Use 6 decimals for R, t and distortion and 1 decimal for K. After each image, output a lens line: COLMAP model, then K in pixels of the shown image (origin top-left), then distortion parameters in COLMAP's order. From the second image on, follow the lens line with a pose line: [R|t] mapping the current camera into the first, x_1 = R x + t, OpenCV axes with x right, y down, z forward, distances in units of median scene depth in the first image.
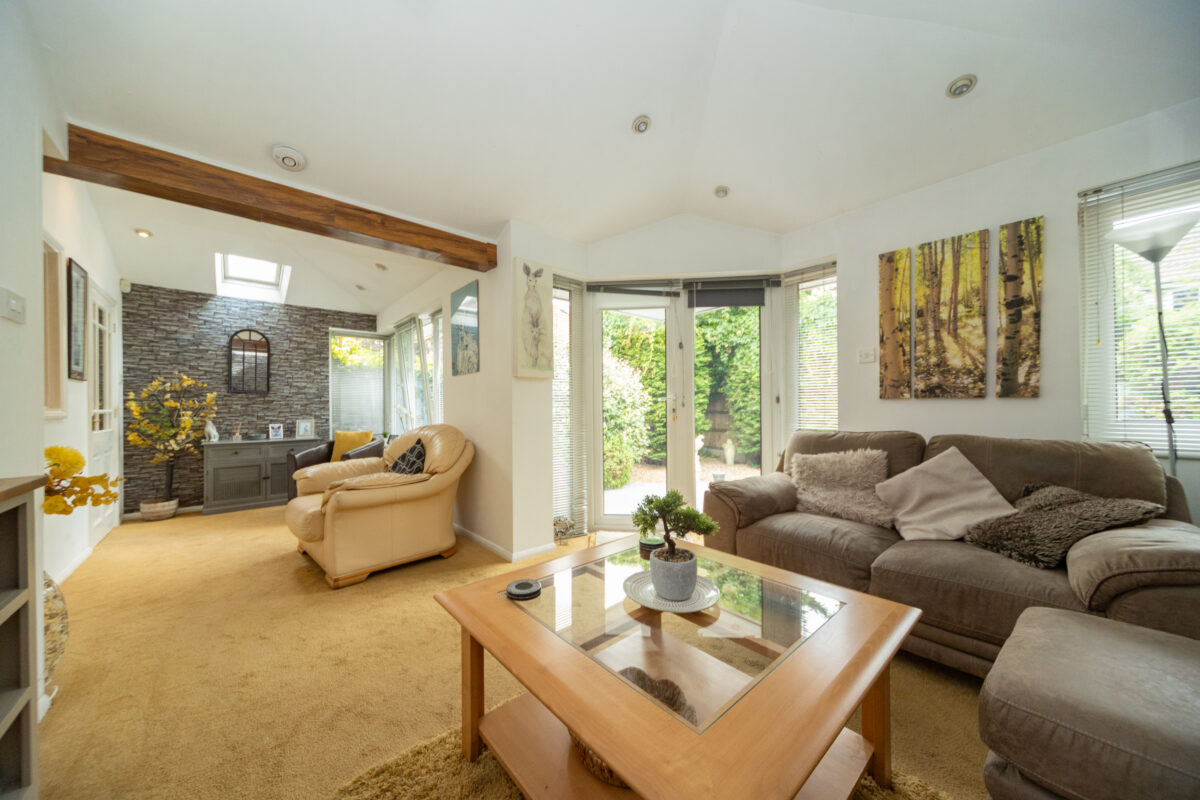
lens RADIAL K [[414.7, 0, 601.4], [0, 414.7, 407.0], [0, 0, 1]] dist [0.001795, 0.000087]
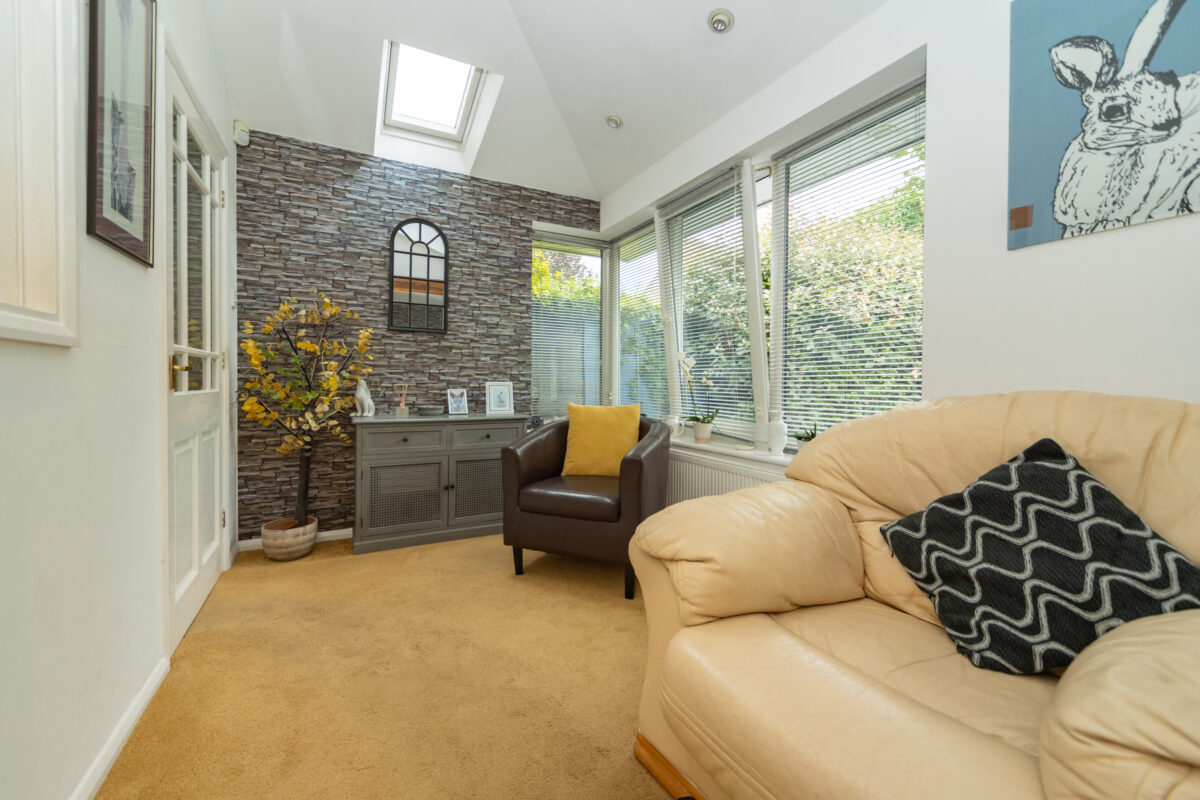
lens RADIAL K [[489.6, 0, 601.6], [0, 489.6, 390.0], [0, 0, 1]] dist [-0.001879, -0.000059]
pose [[0.971454, 0.020306, -0.236358, -0.503803], [-0.015981, 0.999668, 0.020201, 0.030747], [0.236689, -0.015847, 0.971456, 0.462942]]
